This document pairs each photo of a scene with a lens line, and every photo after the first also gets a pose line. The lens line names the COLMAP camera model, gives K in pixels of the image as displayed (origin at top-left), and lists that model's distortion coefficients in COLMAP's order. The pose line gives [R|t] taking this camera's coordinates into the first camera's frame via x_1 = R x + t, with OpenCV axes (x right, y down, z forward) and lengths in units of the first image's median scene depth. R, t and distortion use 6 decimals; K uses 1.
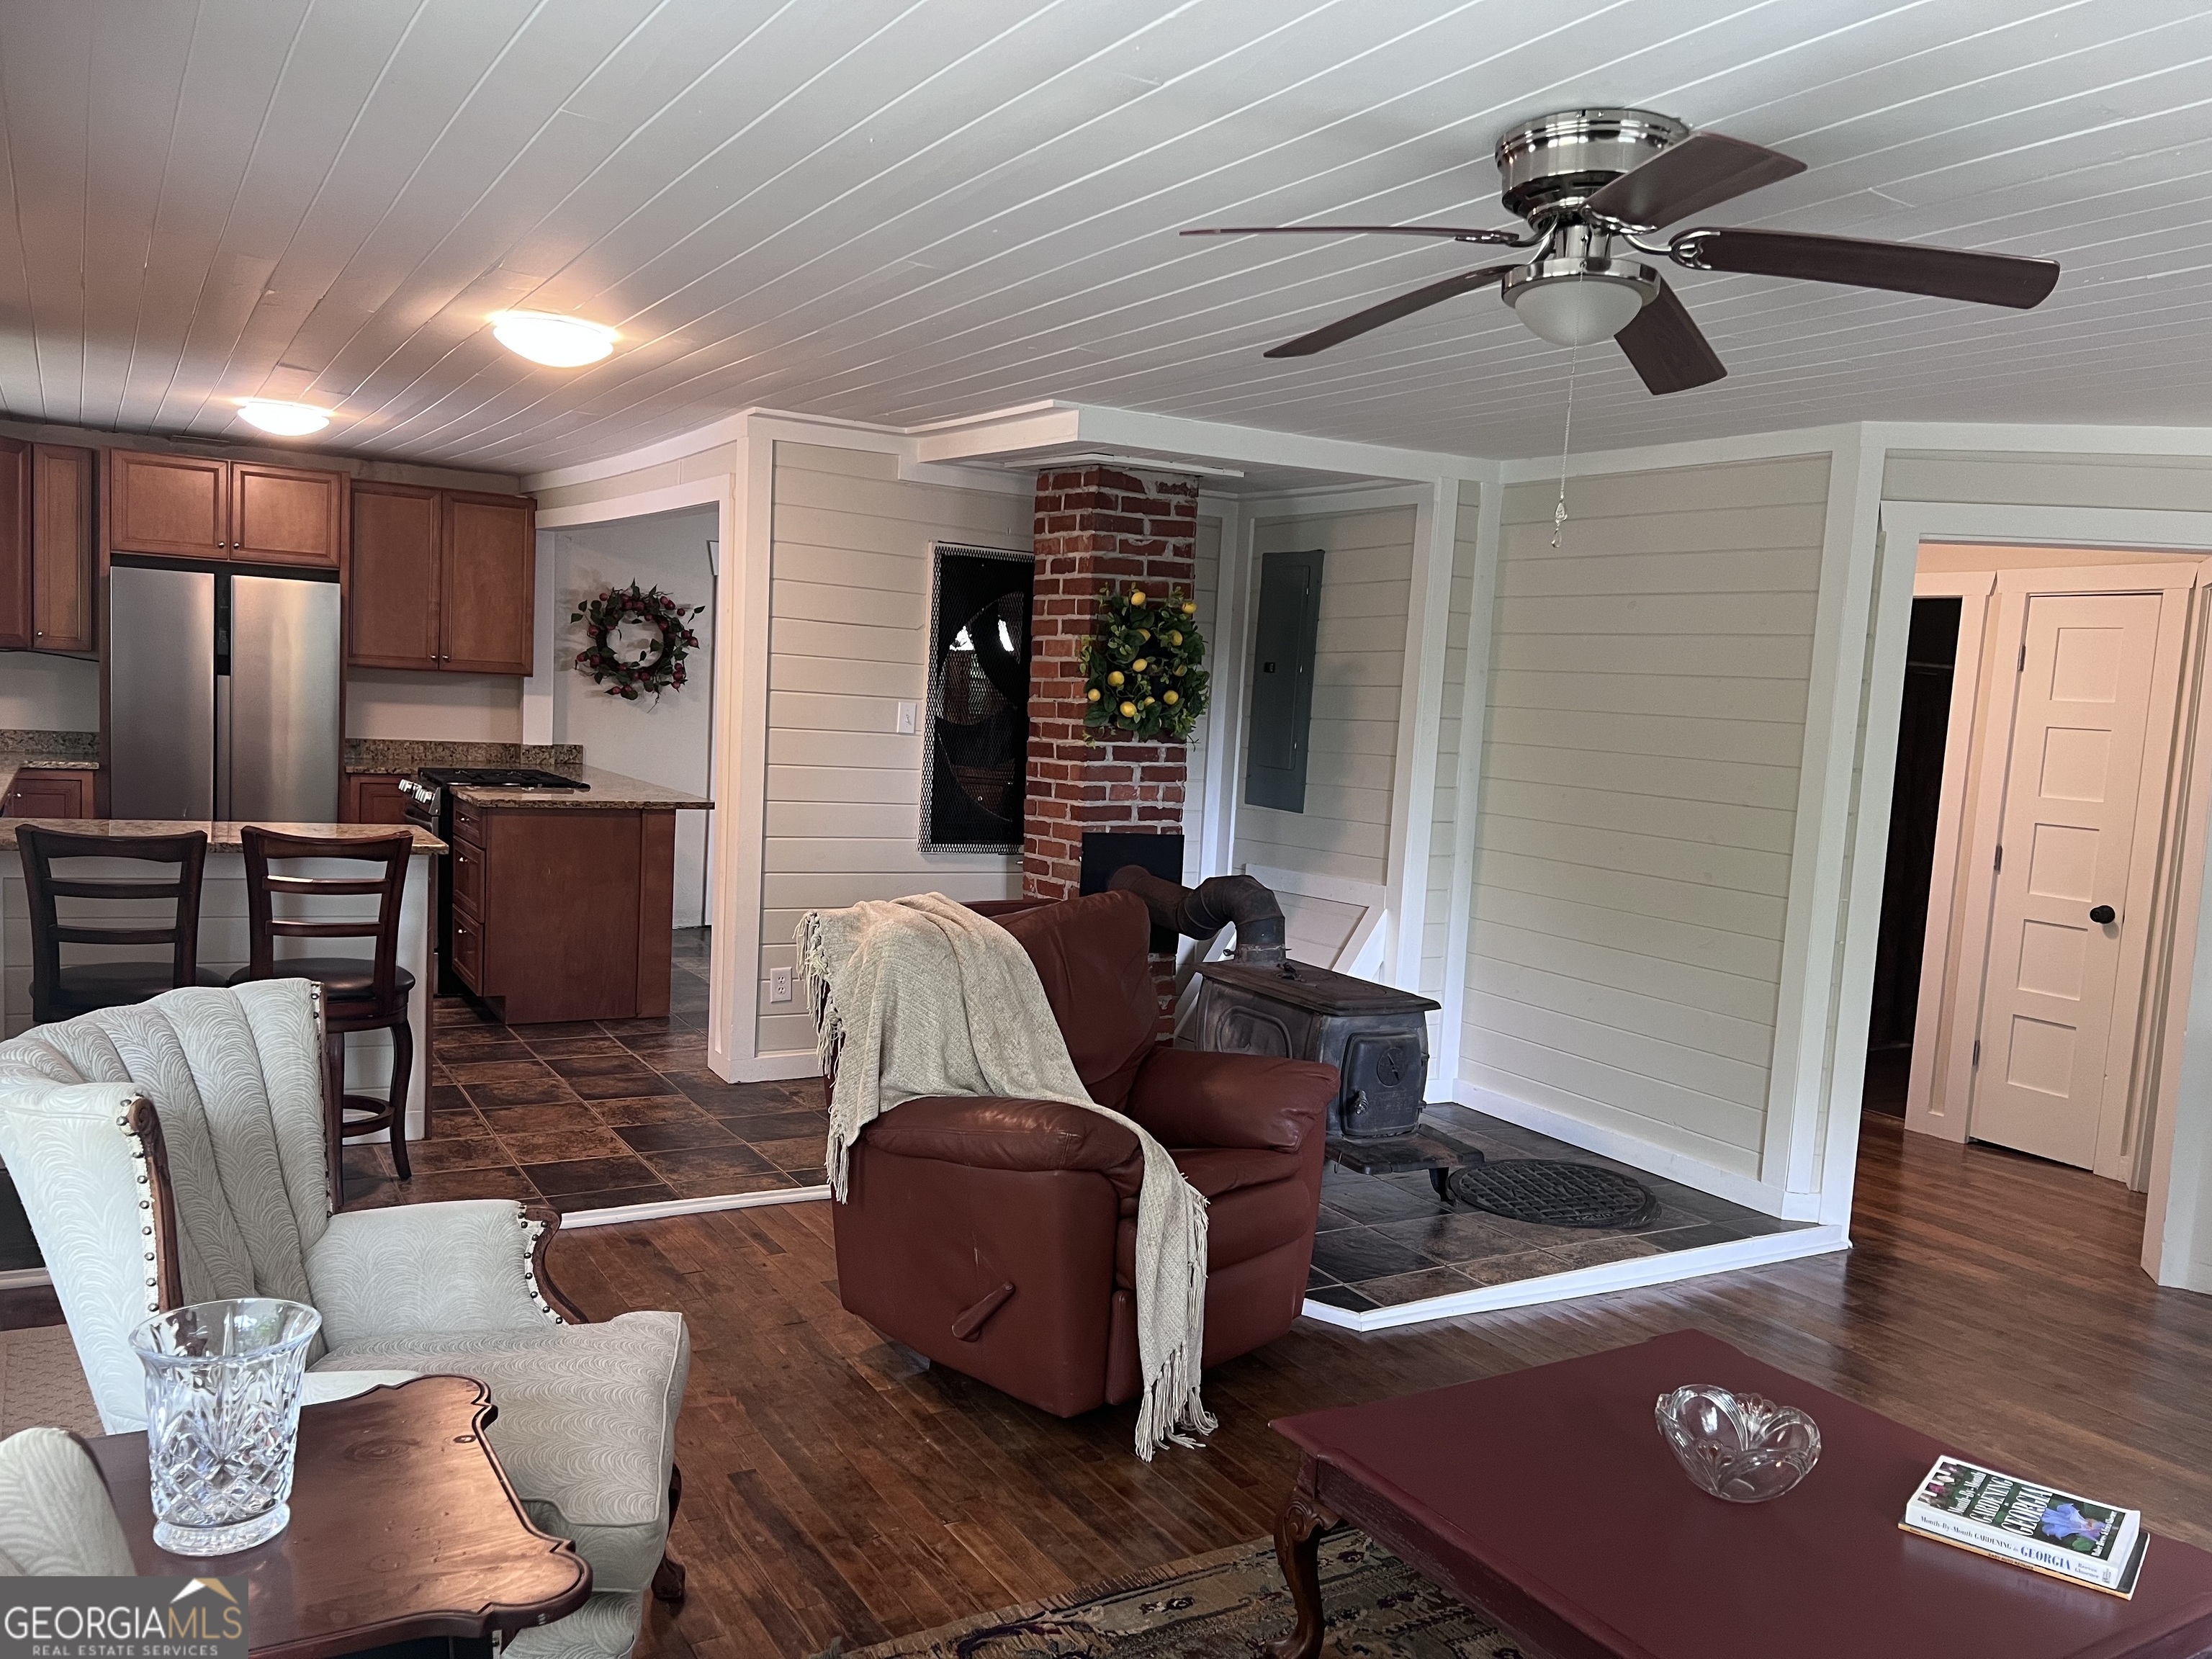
lens RADIAL K [[1669.7, 0, 1114.6], [0, 1669.7, 835.9], [0, 0, 1]] dist [0.051556, -0.055170]
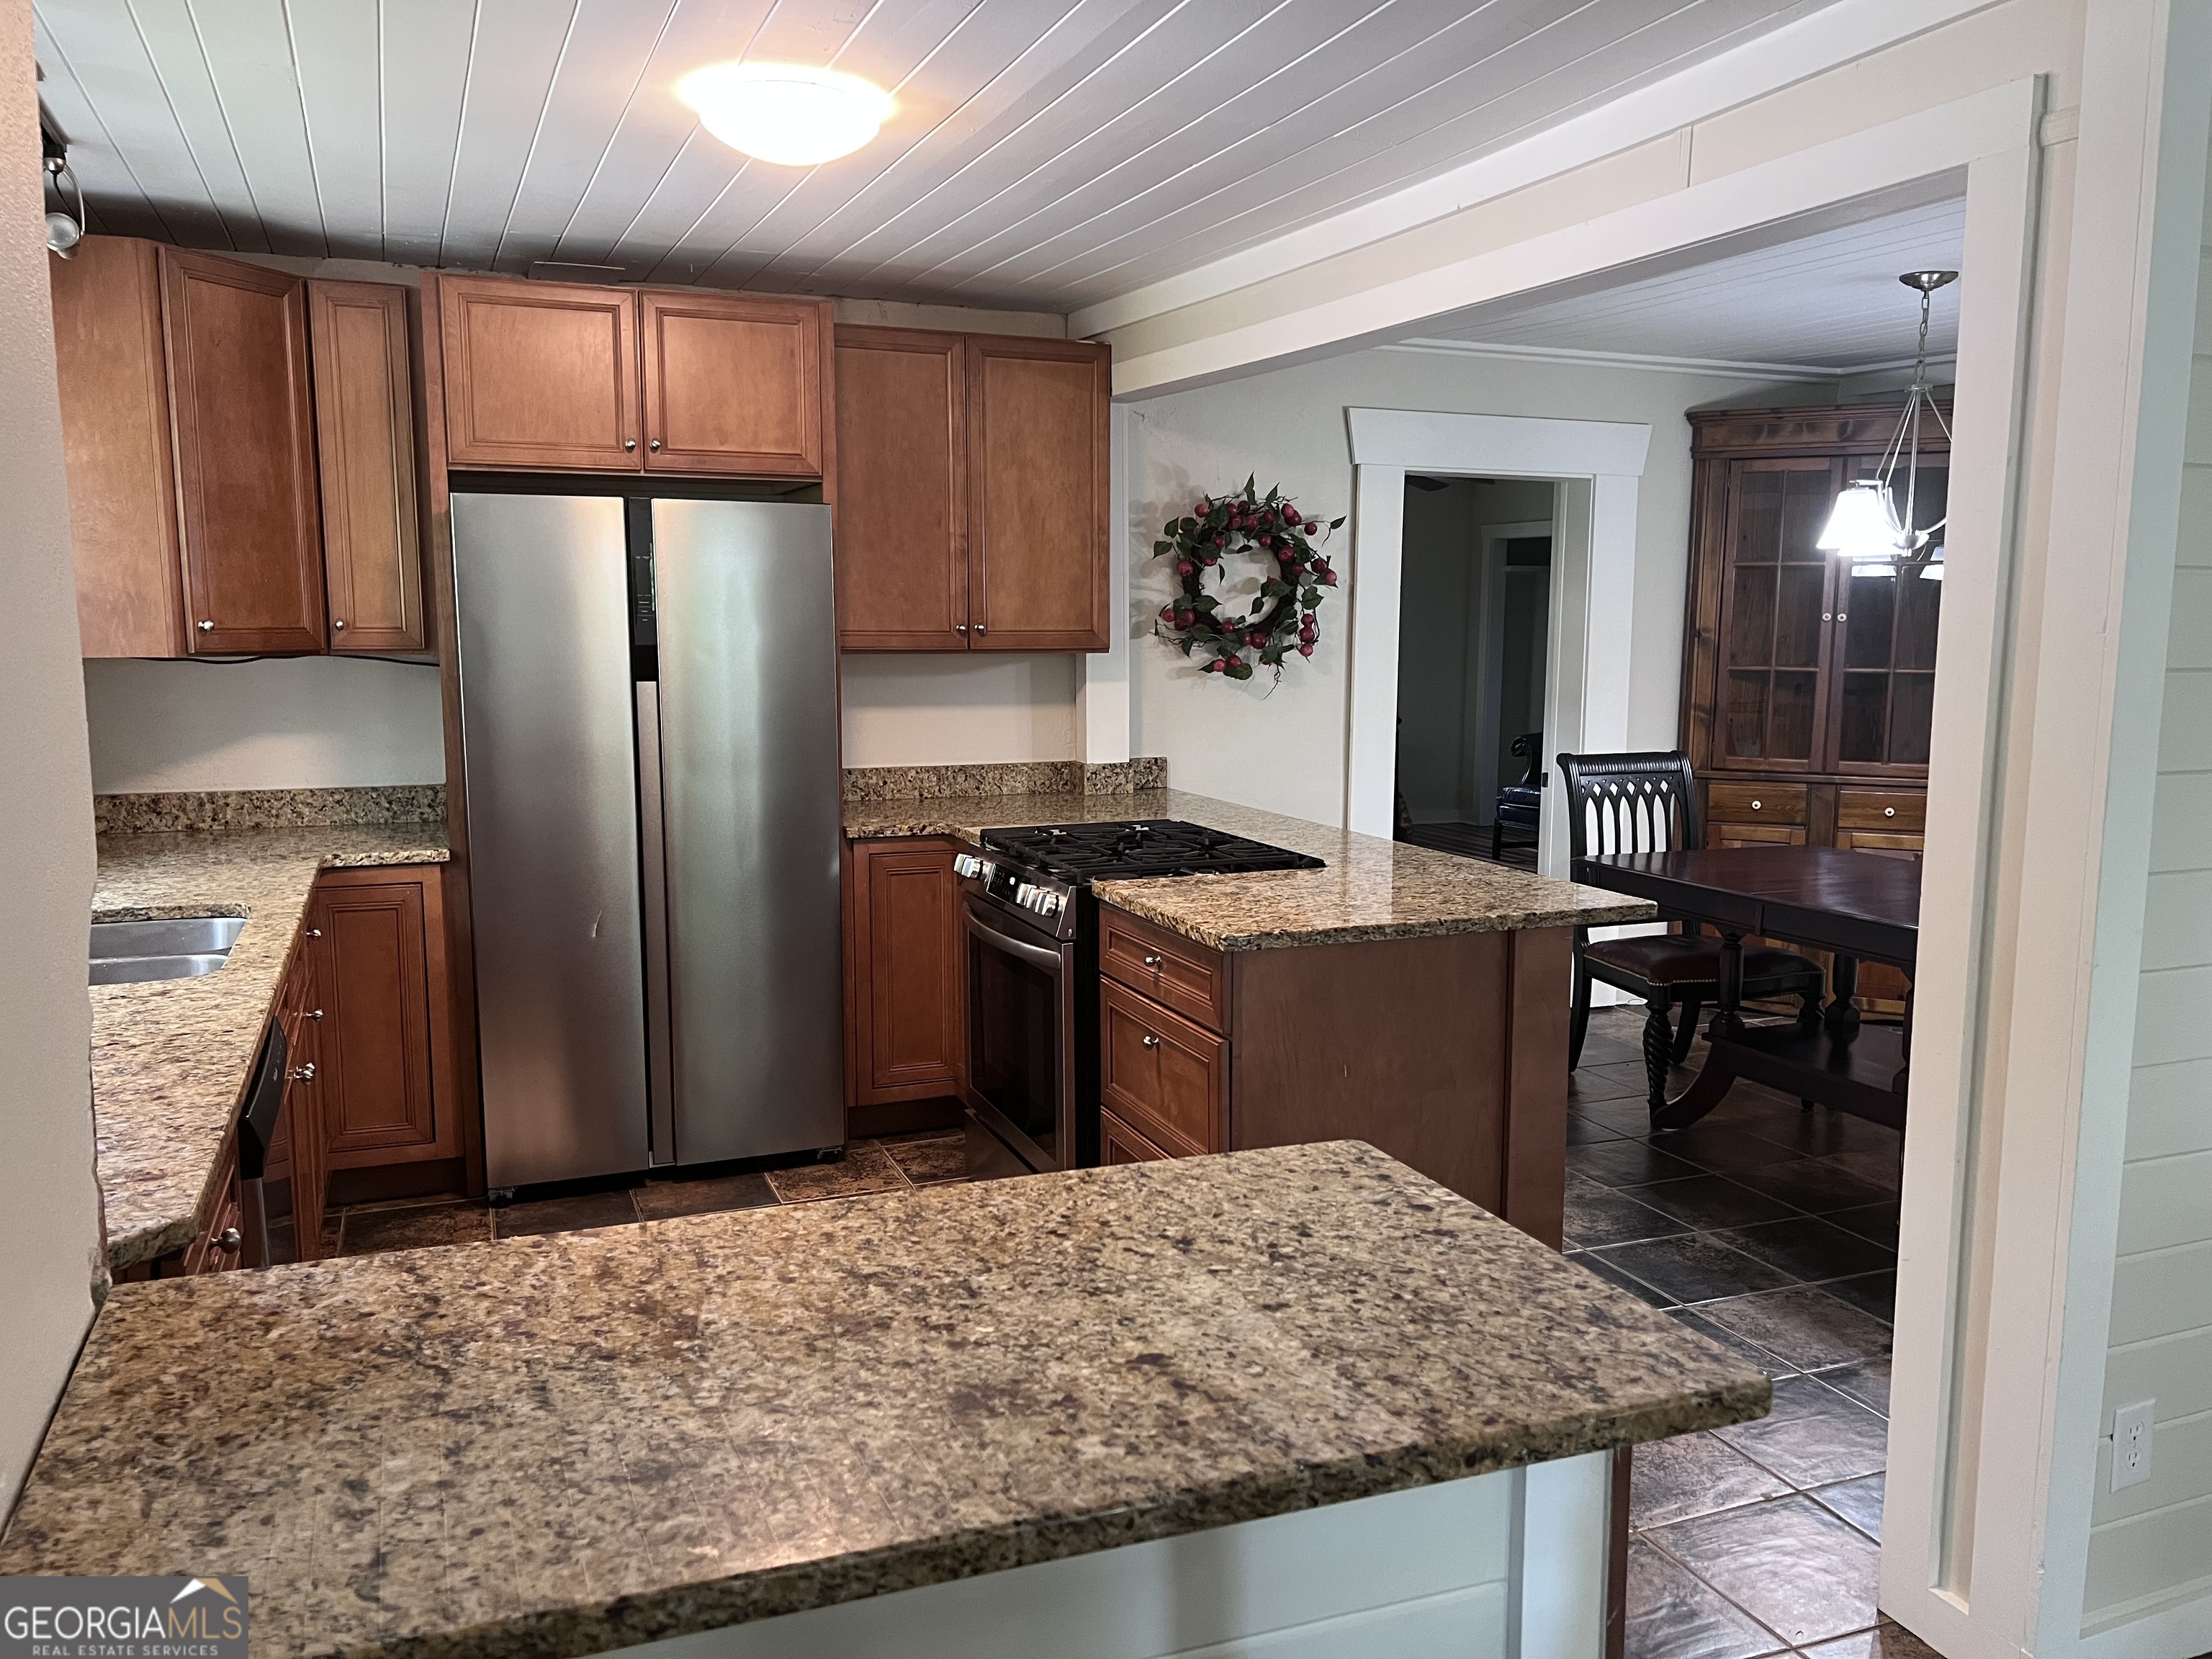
lens RADIAL K [[1669.7, 0, 1116.1], [0, 1669.7, 838.4], [0, 0, 1]] dist [0.051556, -0.055170]
pose [[0.987750, -0.033659, -0.152372, -0.290734], [0.039784, 0.998511, 0.037332, -0.057450], [0.150889, -0.042936, 0.987618, 0.470731]]
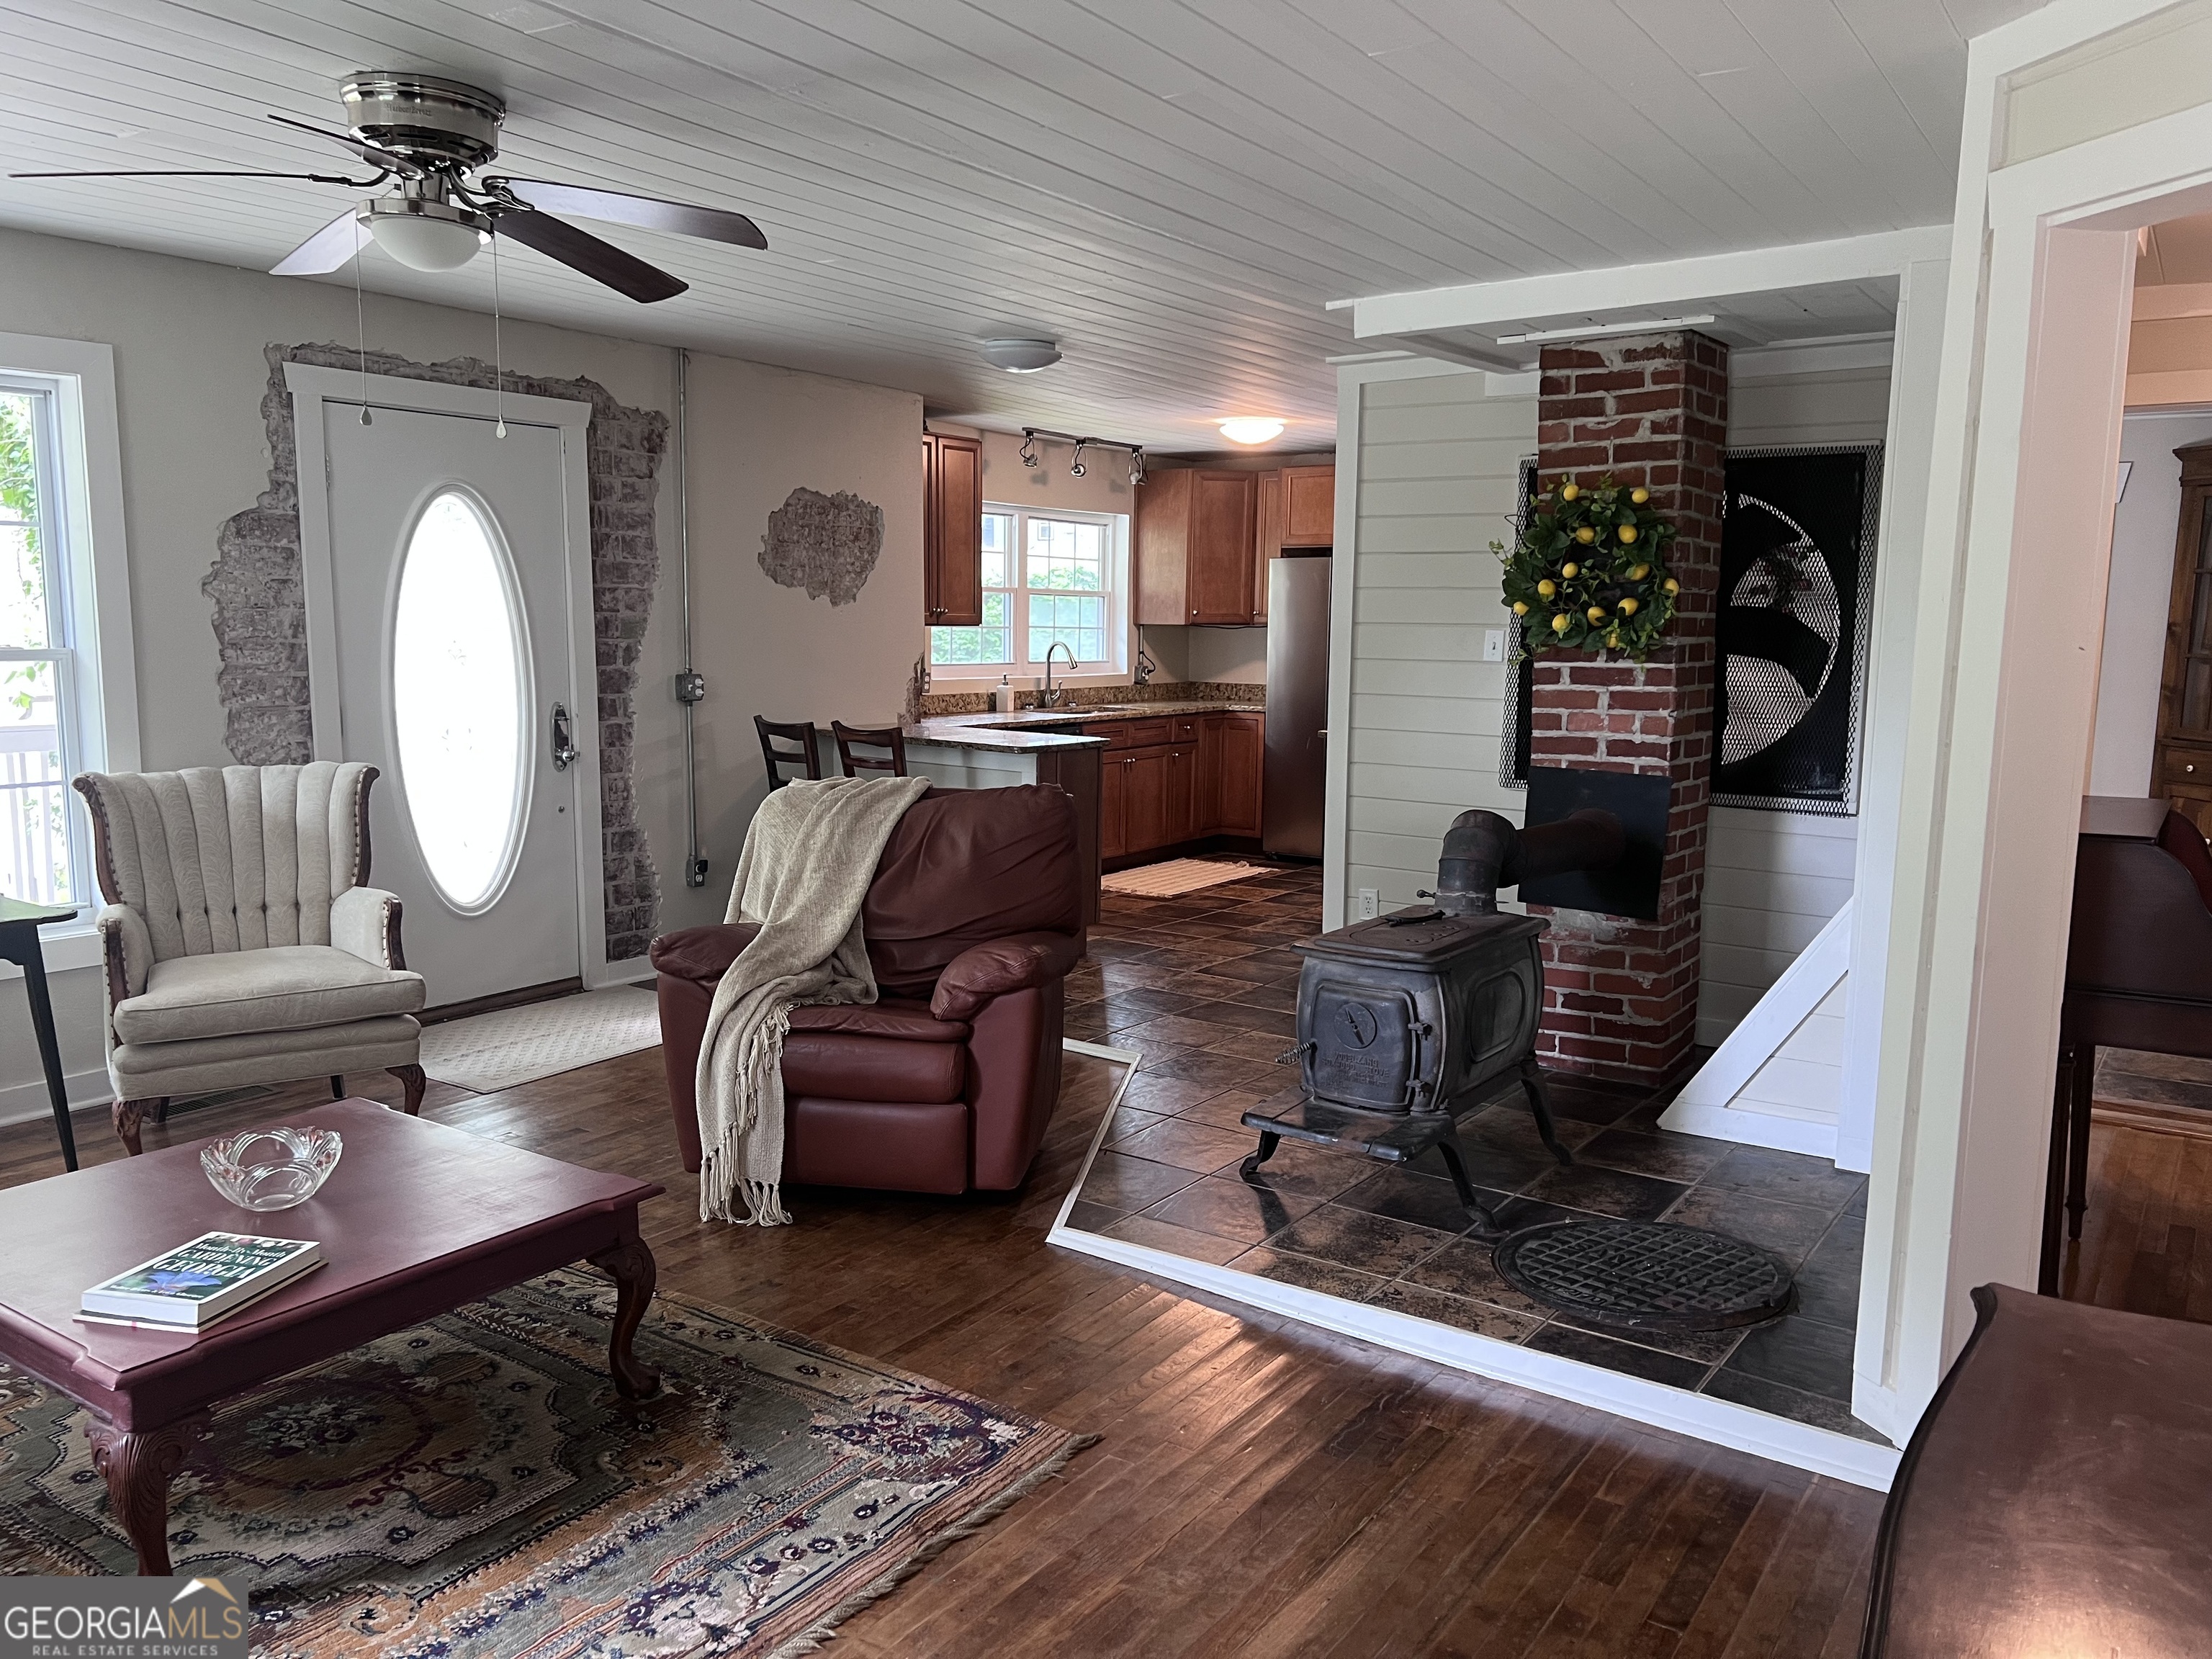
lens RADIAL K [[1669.7, 0, 1091.8], [0, 1669.7, 840.9], [0, 0, 1]] dist [0.051556, -0.055170]
pose [[0.409562, 0.071123, -0.909505, 0.535783], [-0.068493, 0.996540, 0.047085, 0.009175], [0.909707, 0.043010, 0.413017, 0.323169]]
